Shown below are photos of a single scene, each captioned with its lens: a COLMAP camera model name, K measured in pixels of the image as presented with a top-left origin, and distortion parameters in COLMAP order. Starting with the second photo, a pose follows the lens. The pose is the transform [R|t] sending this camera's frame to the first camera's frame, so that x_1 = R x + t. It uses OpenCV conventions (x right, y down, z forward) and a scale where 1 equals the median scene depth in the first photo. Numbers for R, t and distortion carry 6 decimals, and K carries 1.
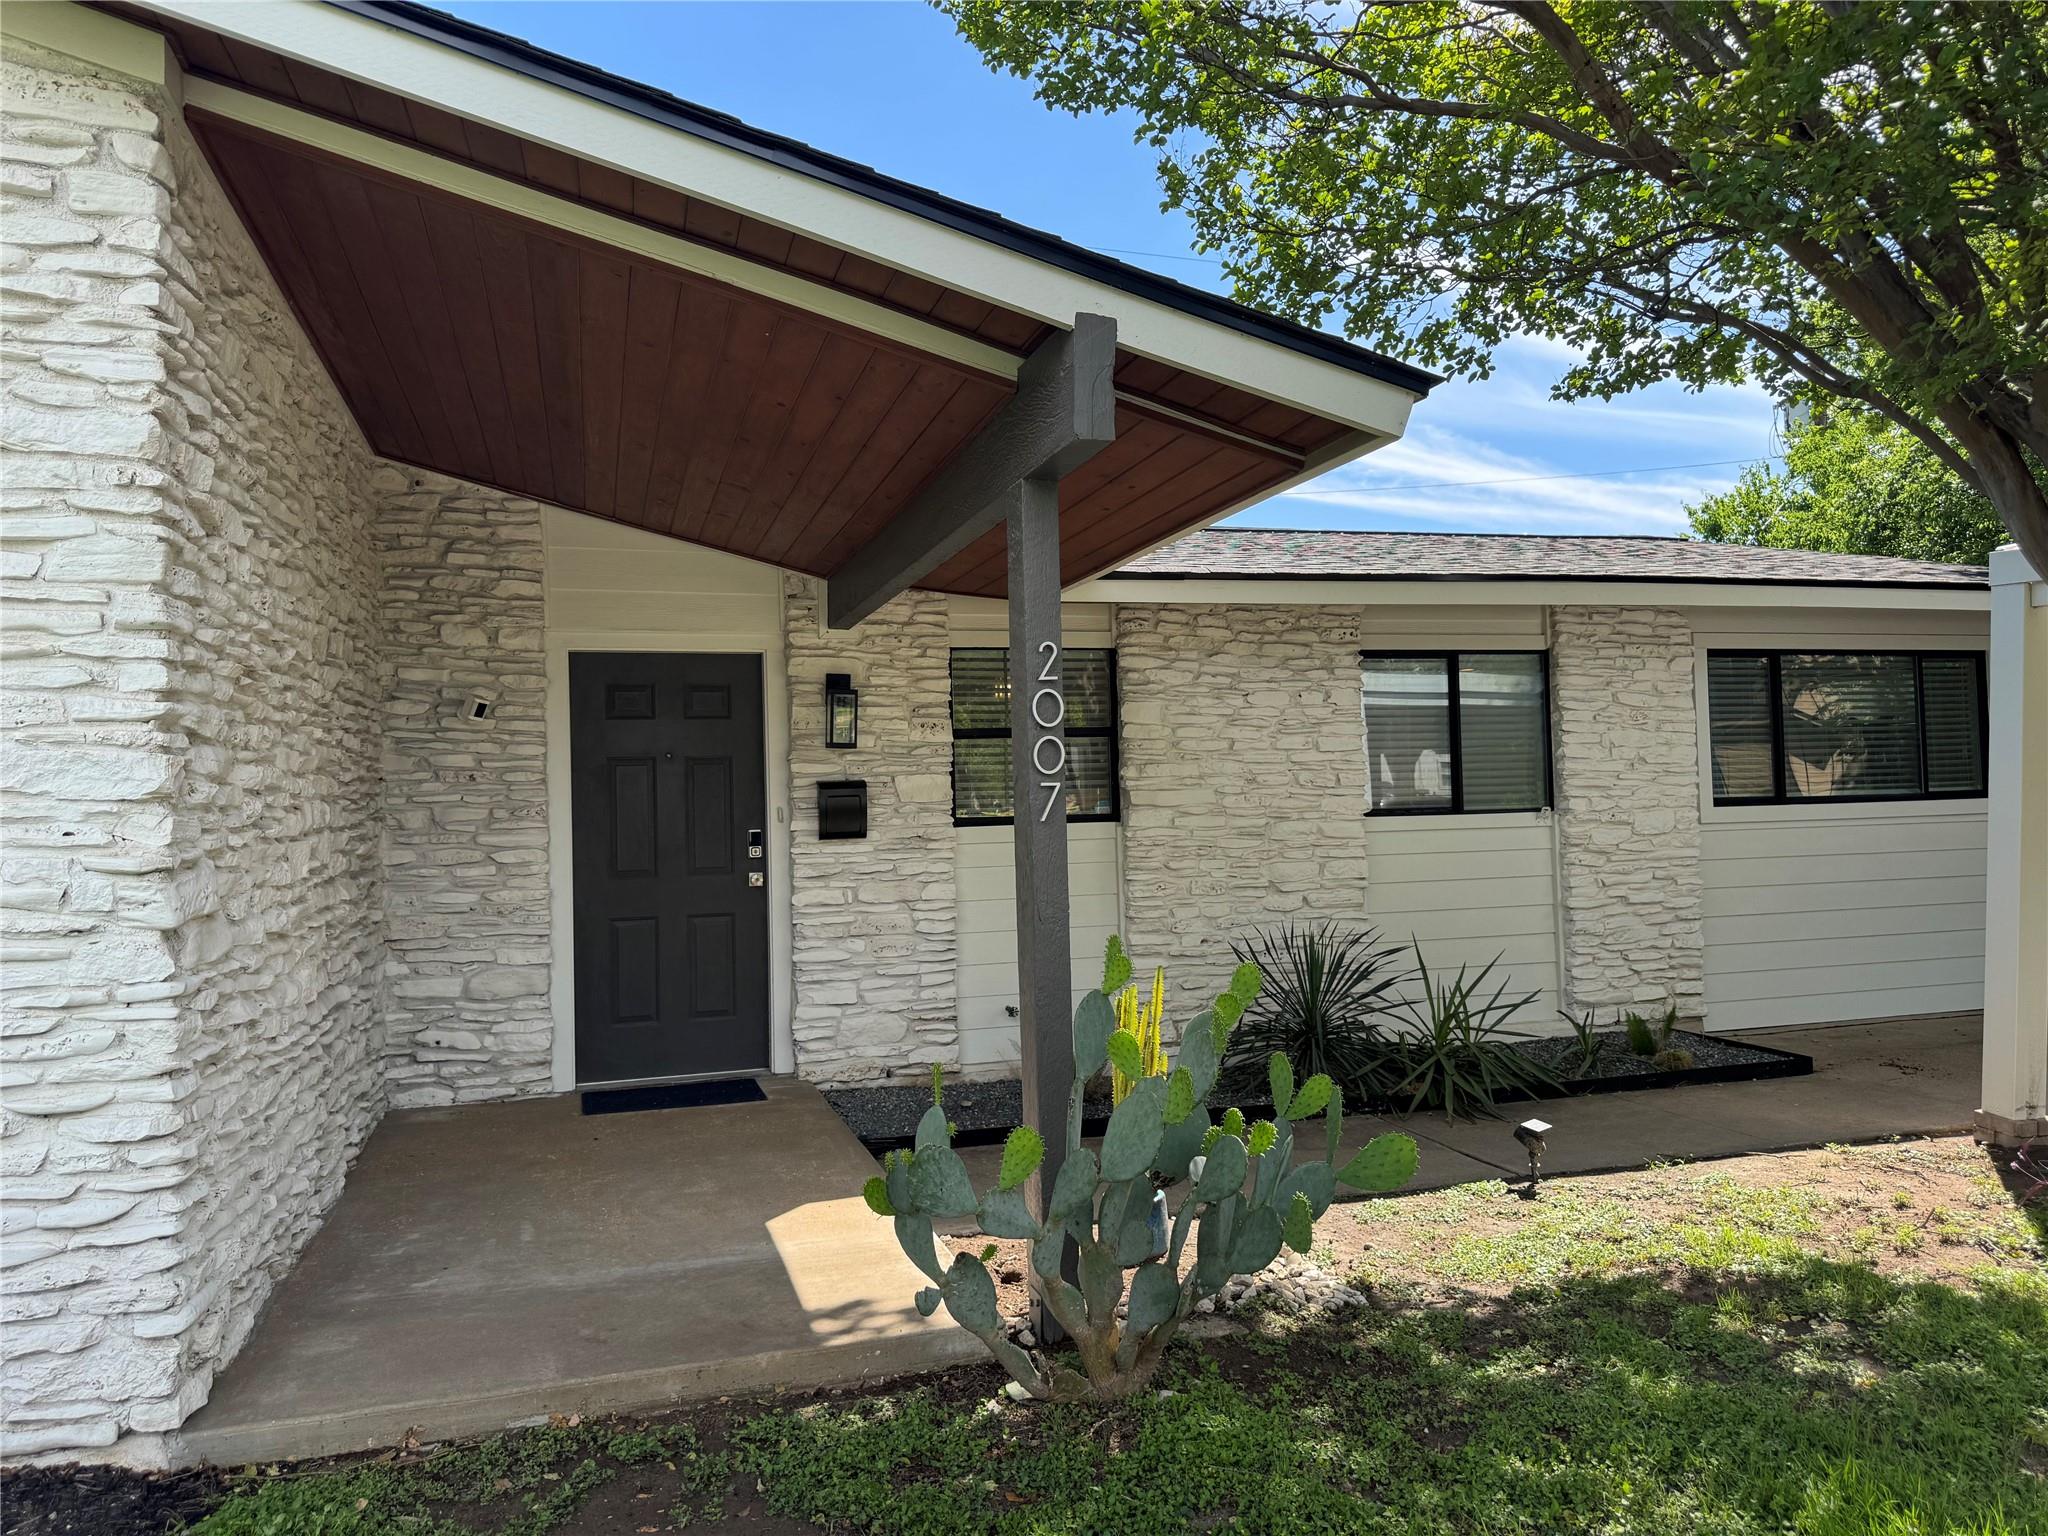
lens RADIAL K [[1426.7, 0, 1026.4], [0, 1426.7, 772.6], [0, 0, 1]] dist [0.001111, -0.003362]
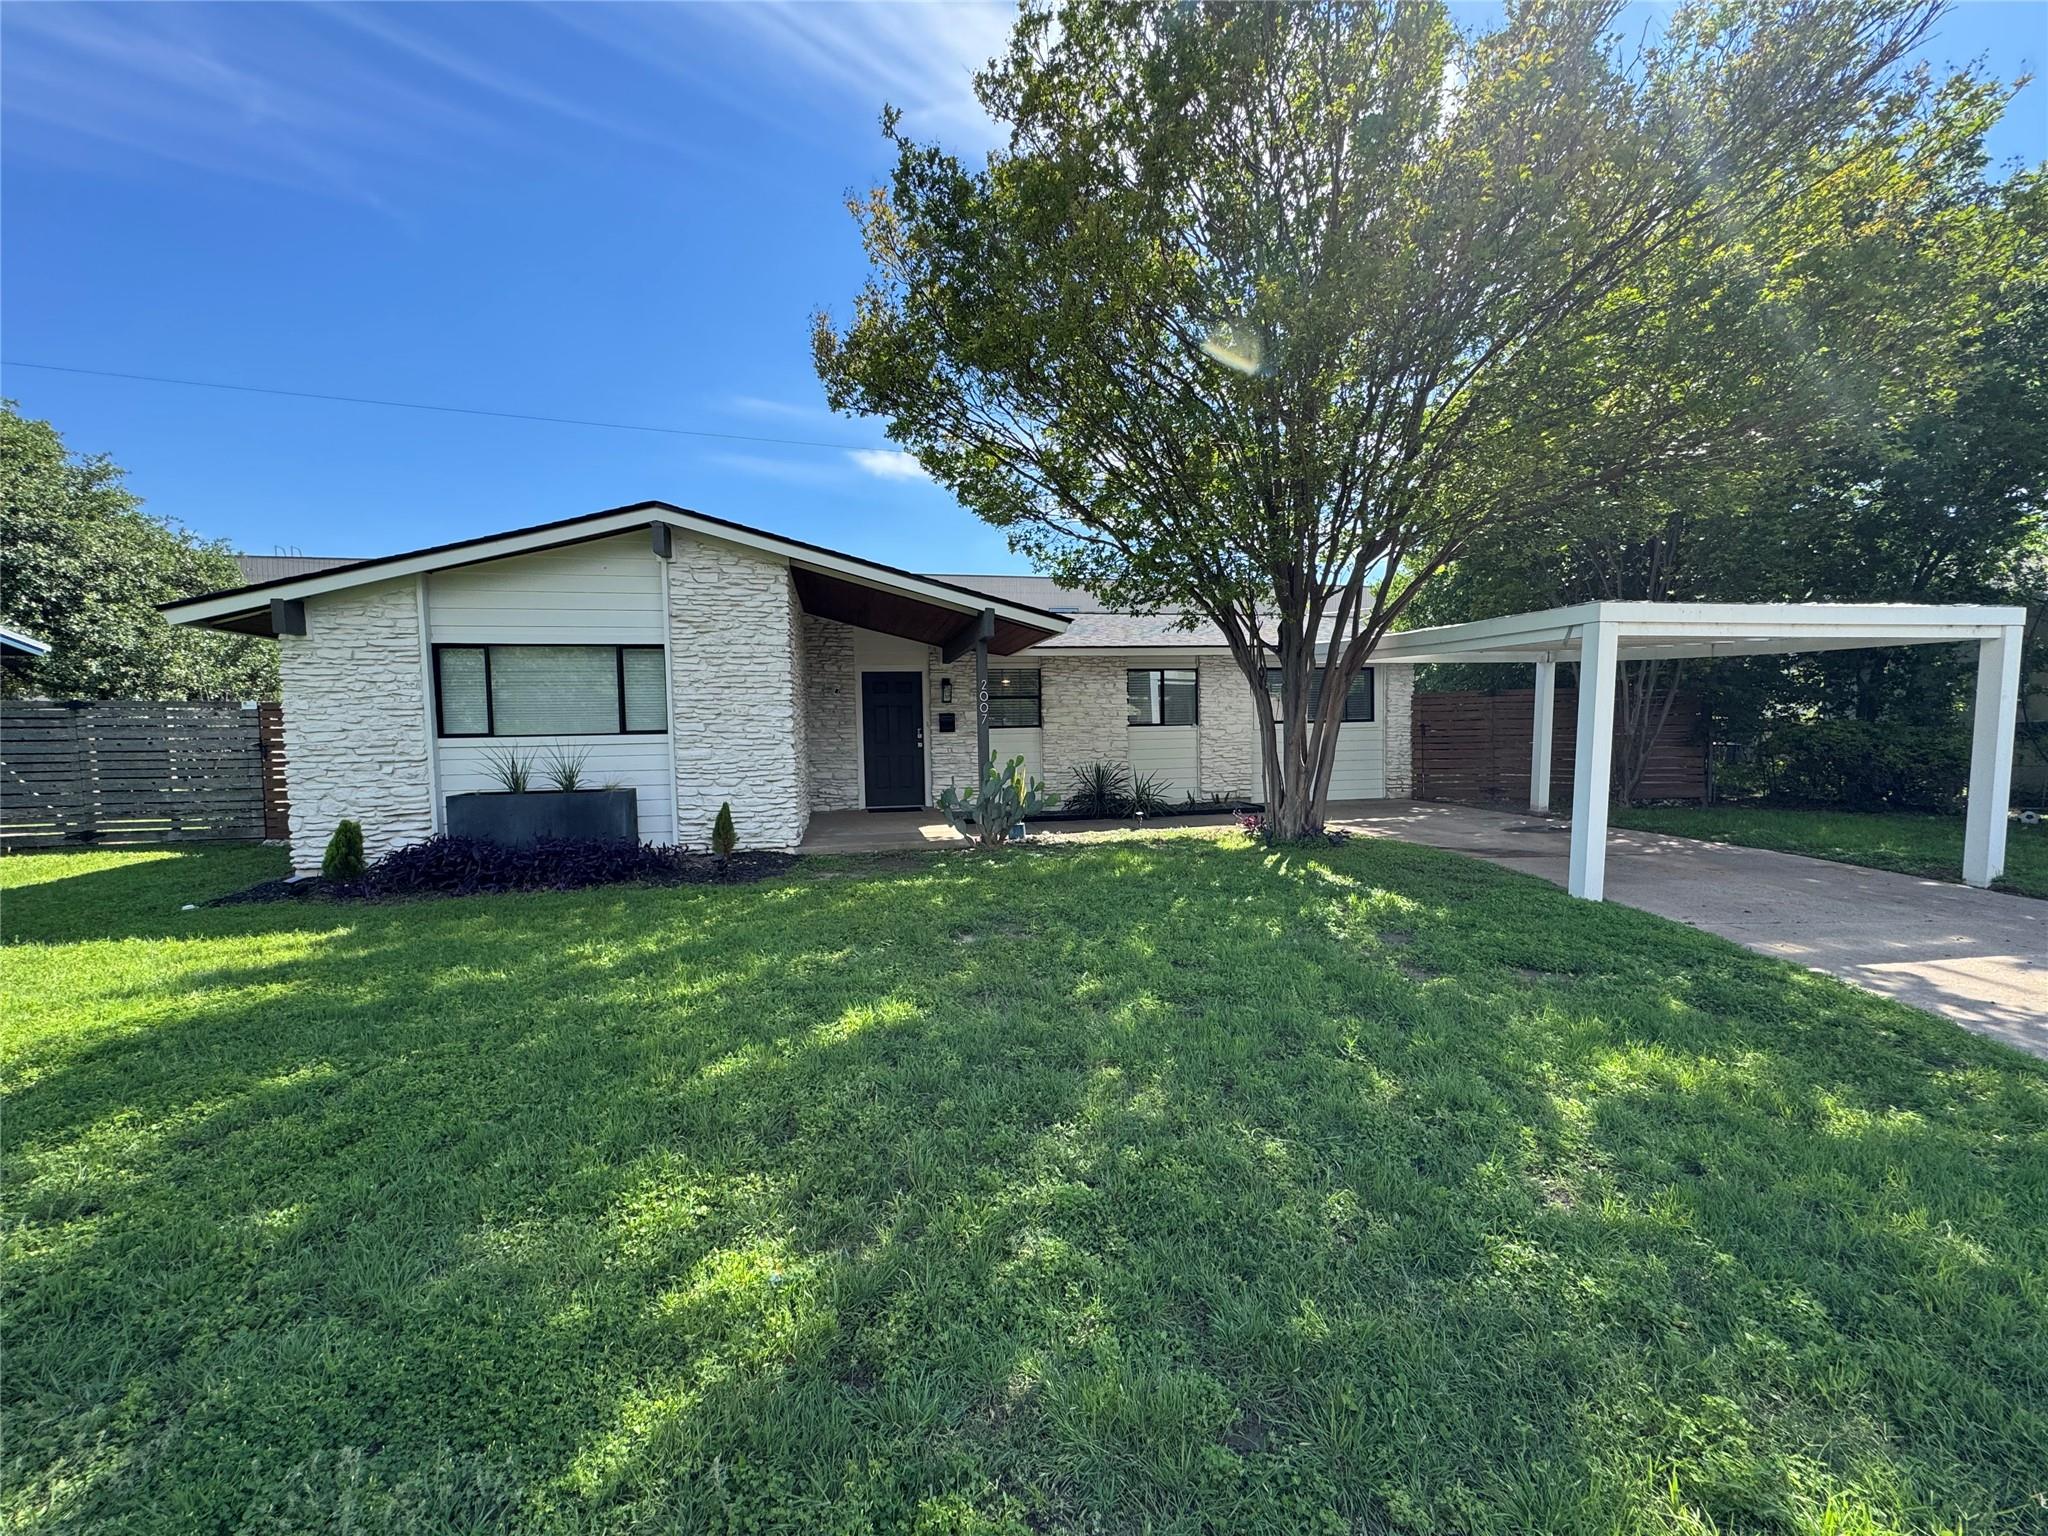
lens RADIAL K [[817.5, 0, 1015.7], [0, 817.5, 771.0], [0, 0, 1]] dist [-0.001570, 0.000247]
pose [[0.995928, 0.012158, -0.089331, 0.188369], [-0.005141, 0.996912, 0.078359, -0.009325], [0.090008, -0.077581, 0.992915, -0.802050]]
